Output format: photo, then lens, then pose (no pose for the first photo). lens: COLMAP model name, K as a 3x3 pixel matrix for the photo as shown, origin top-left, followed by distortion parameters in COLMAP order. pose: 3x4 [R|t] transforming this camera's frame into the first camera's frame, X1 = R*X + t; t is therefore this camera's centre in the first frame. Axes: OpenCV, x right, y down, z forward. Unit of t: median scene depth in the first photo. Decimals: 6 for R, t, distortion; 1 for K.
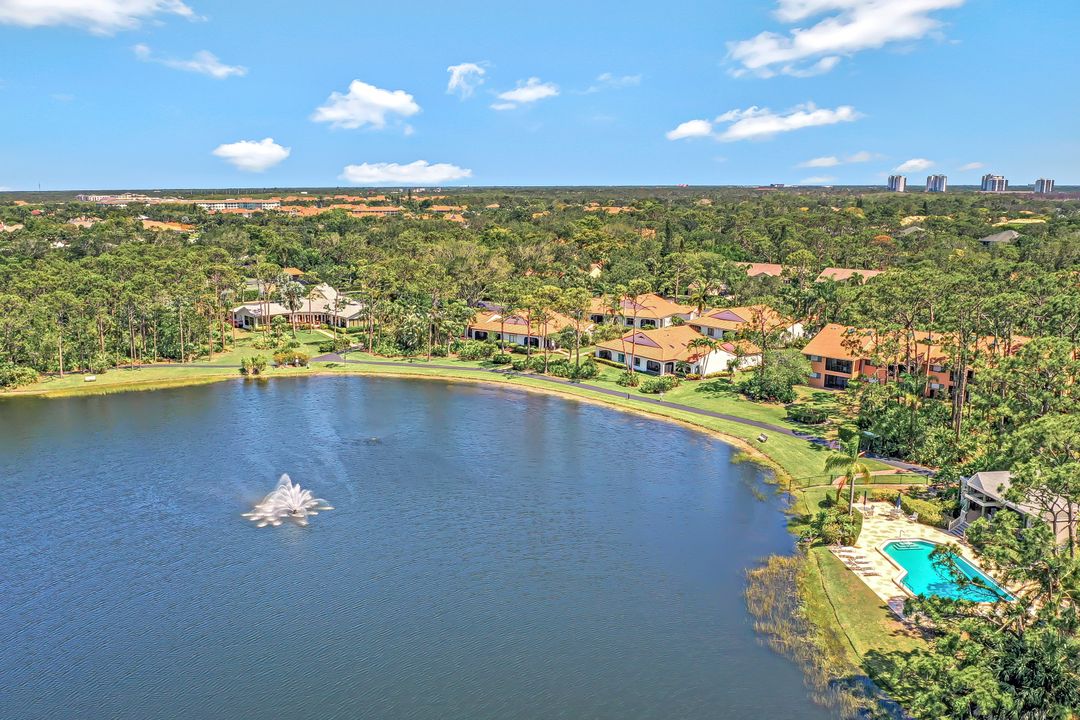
lens RADIAL K [[854.6, 0, 540.0], [0, 854.6, 360.0], [0, 0, 1]] dist [-0.016792, -0.002747]
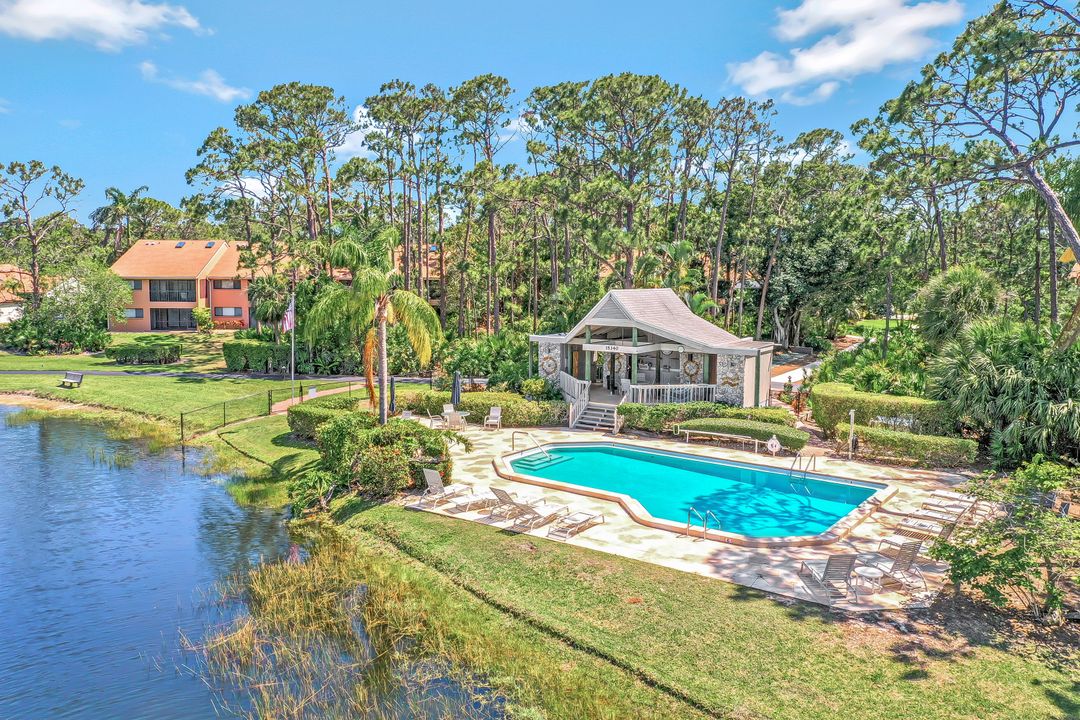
lens RADIAL K [[854.6, 0, 540.0], [0, 854.6, 360.0], [0, 0, 1]] dist [-0.016792, -0.002747]
pose [[0.668752, -0.089629, 0.738063, 0.136115], [0.143153, 0.989655, -0.009529, 0.181719], [-0.729574, 0.112028, 0.674664, 0.750345]]
